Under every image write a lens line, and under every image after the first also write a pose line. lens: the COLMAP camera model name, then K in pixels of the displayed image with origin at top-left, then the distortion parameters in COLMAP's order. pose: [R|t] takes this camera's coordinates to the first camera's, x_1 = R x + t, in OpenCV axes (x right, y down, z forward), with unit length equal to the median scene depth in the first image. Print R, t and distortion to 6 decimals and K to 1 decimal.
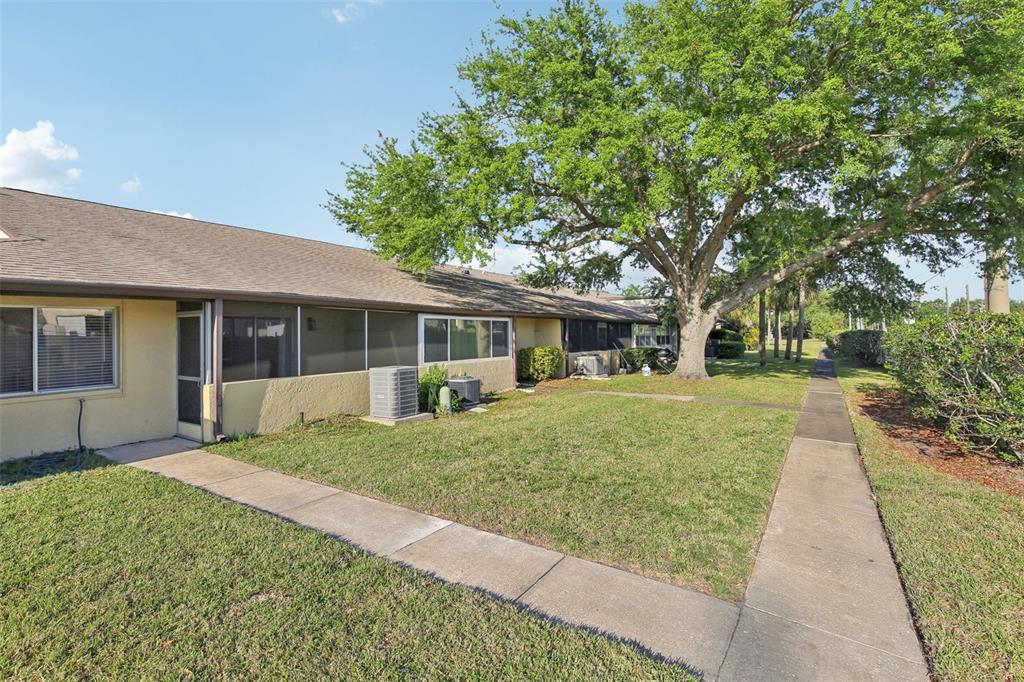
lens RADIAL K [[487.3, 0, 512.2], [0, 487.3, 327.8], [0, 0, 1]] dist [-0.005215, -0.000603]
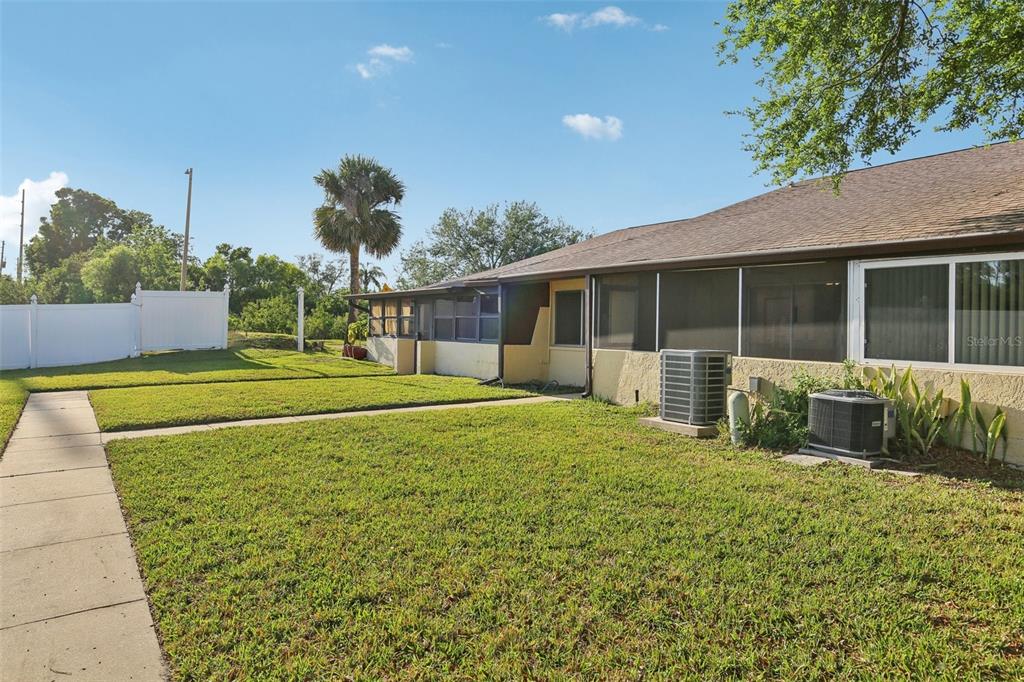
lens RADIAL K [[642.8, 0, 512.0], [0, 642.8, 341.0], [0, 0, 1]] dist [-0.001798, -0.000215]
pose [[-0.371485, 0.027527, -0.928031, 0.717962], [0.000060, 0.999561, 0.029625, 0.044092], [0.928439, 0.010950, -0.371324, 1.153123]]
